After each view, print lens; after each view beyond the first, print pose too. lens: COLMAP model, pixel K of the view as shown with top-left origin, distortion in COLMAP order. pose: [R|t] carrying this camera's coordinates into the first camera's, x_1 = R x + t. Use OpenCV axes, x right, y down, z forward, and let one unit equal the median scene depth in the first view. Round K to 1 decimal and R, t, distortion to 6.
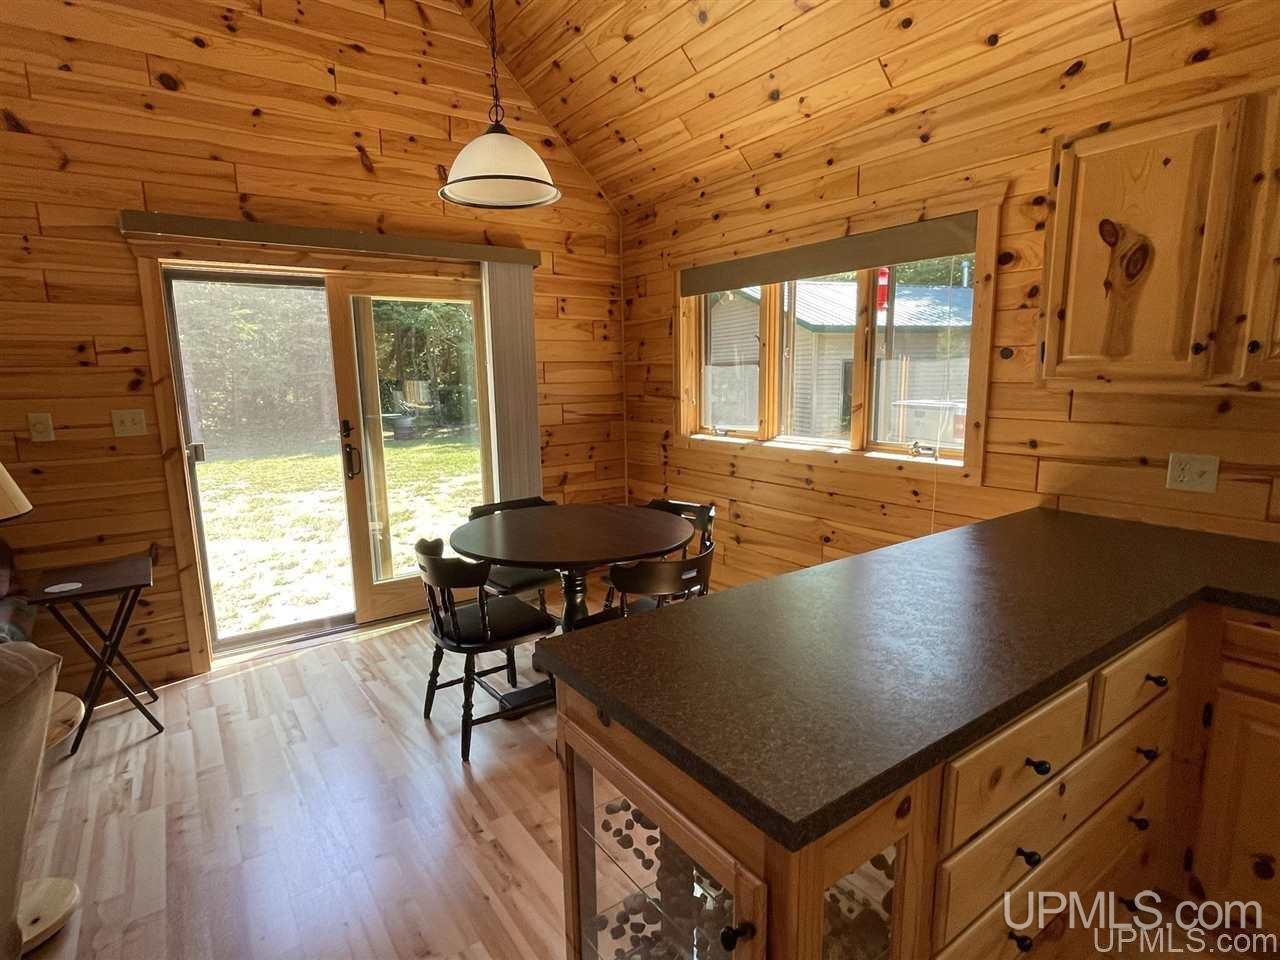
lens RADIAL K [[670.2, 0, 640.6], [0, 670.2, 482.4], [0, 0, 1]] dist [-0.003425, 0.004127]
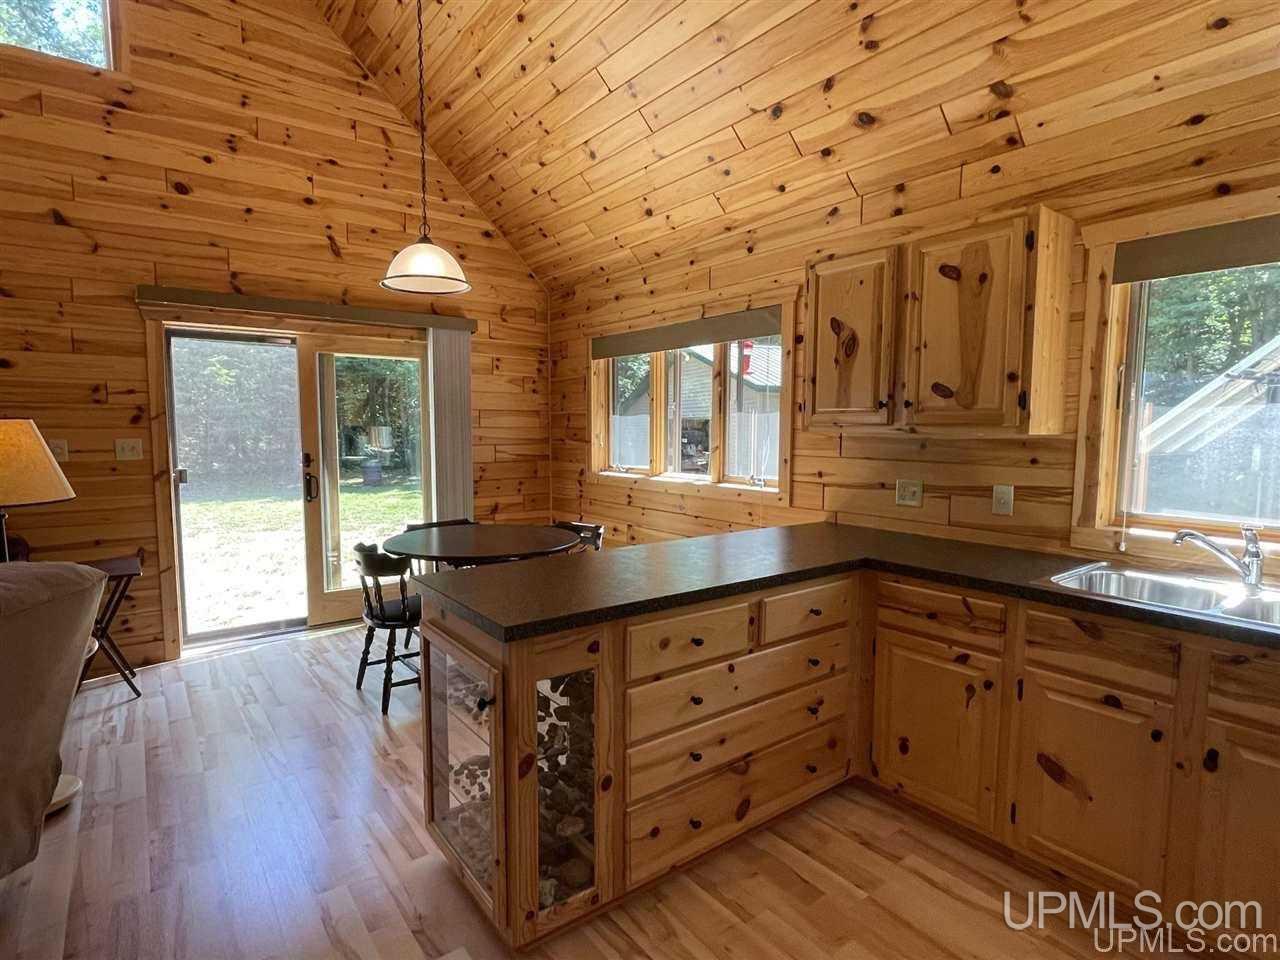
lens RADIAL K [[670.2, 0, 640.1], [0, 670.2, 483.6], [0, 0, 1]] dist [-0.003425, 0.004127]
pose [[0.999266, 0.017252, 0.034201, 0.156094], [-0.014456, 0.996659, -0.080391, 0.065871], [-0.035474, 0.079837, 0.996177, -0.290673]]
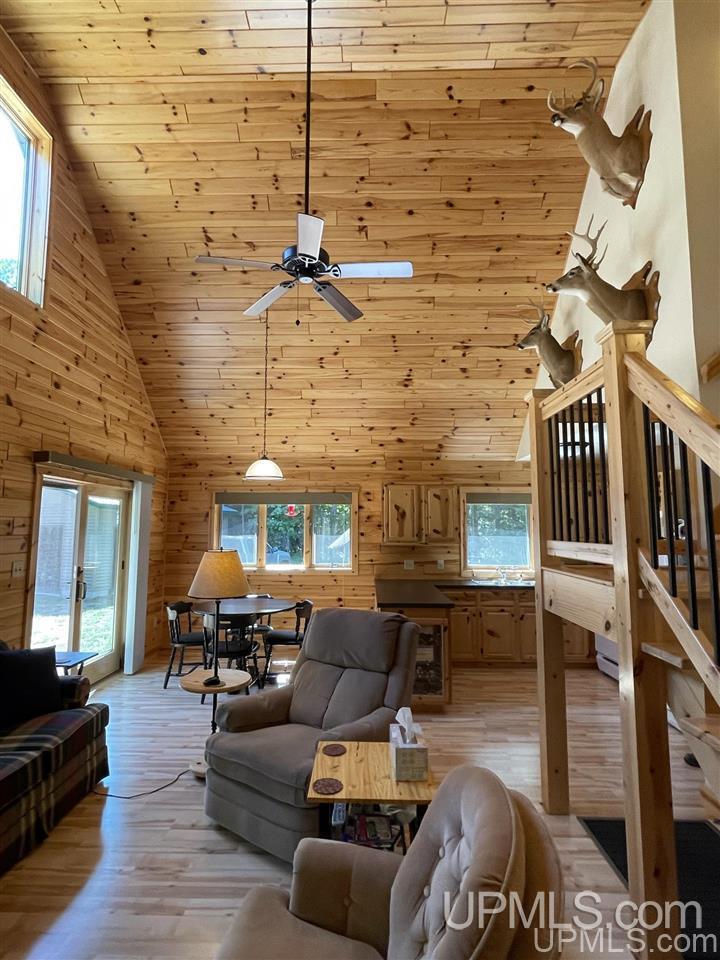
lens RADIAL K [[502.7, 0, 355.4], [0, 502.7, 471.6], [0, 0, 1]] dist [-0.003425, 0.004127]
pose [[0.594832, 0.109097, 0.796412, -1.384736], [0.120429, 0.967472, -0.222477, 0.056787], [-0.794778, 0.228247, 0.562345, -0.434797]]
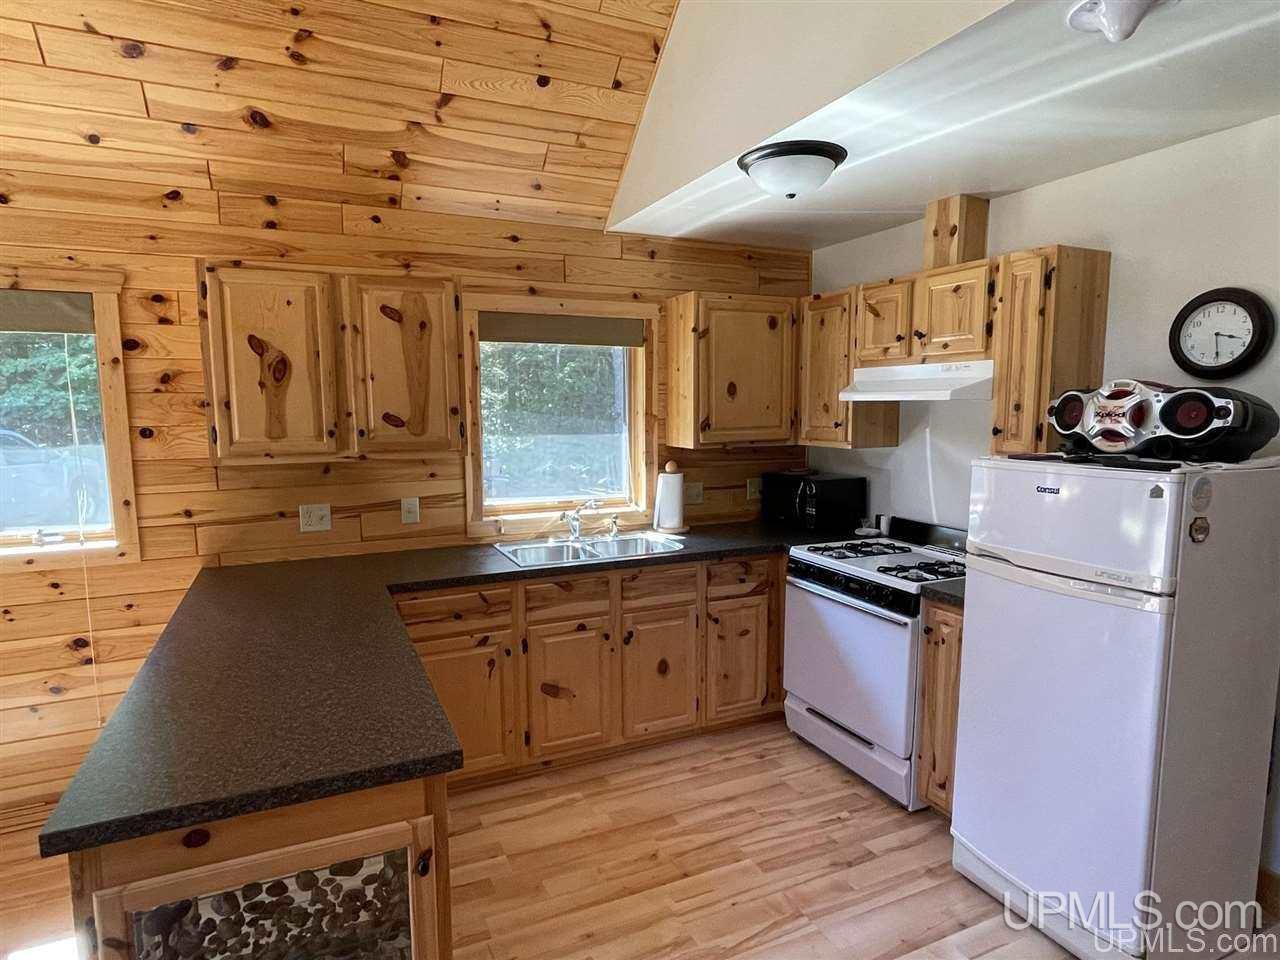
lens RADIAL K [[722.7, 0, 630.1], [0, 722.7, 483.7], [0, 0, 1]] dist [0.001923, -0.002496]
pose [[0.188197, -0.096133, 0.977415, -0.388054], [0.167933, 0.983692, 0.064415, -0.053029], [-0.967667, 0.152018, 0.201272, 0.037721]]
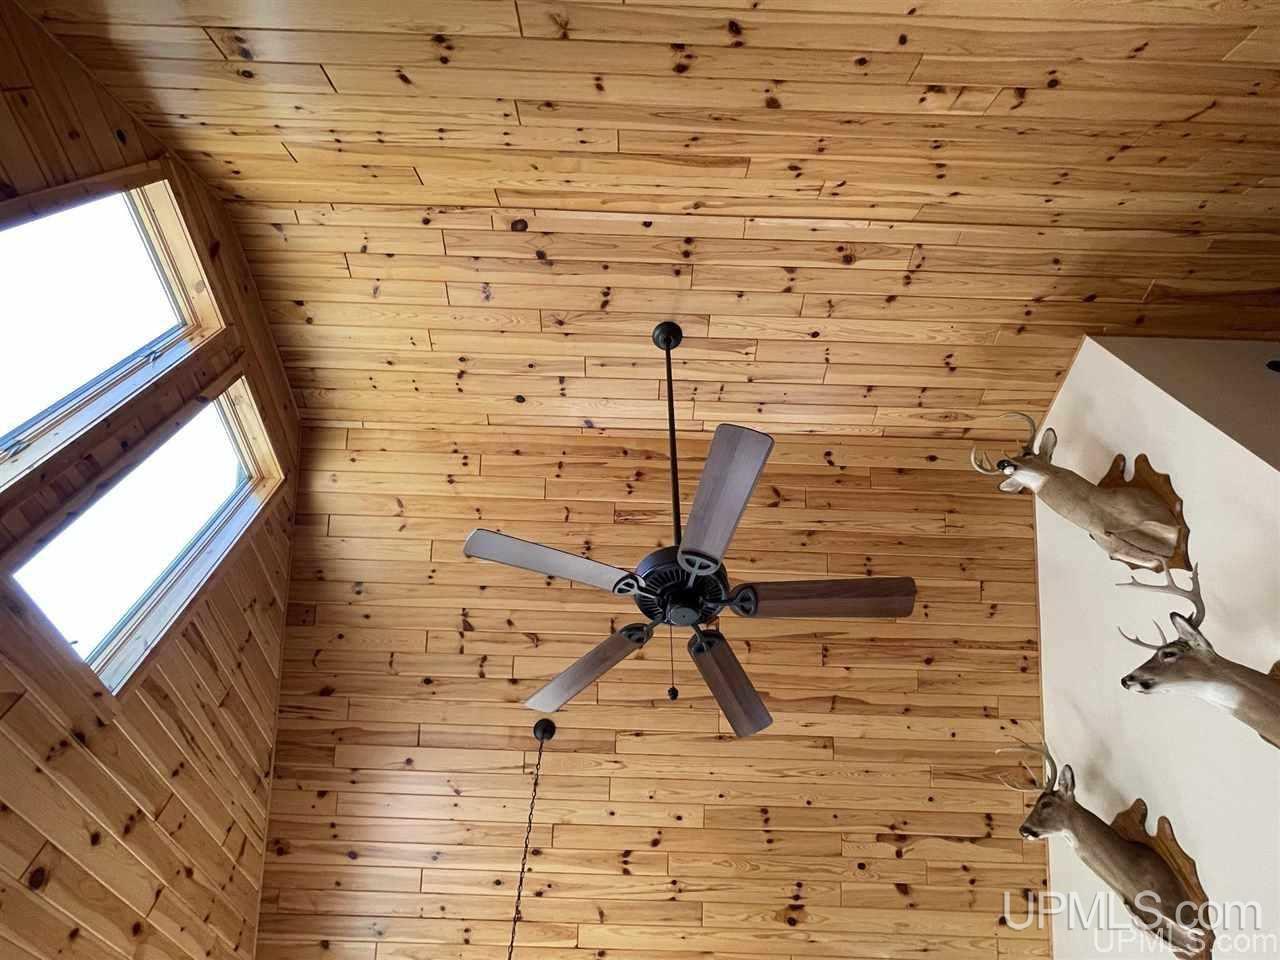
lens RADIAL K [[612.1, 0, 640.3], [0, 612.1, 483.3], [0, 0, 1]] dist [-0.002713, 0.000294]
pose [[0.551799, 0.682826, 0.478817, -1.037224], [0.112605, 0.507878, -0.854037, -0.143408], [-0.826340, 0.525174, 0.203357, 0.012028]]
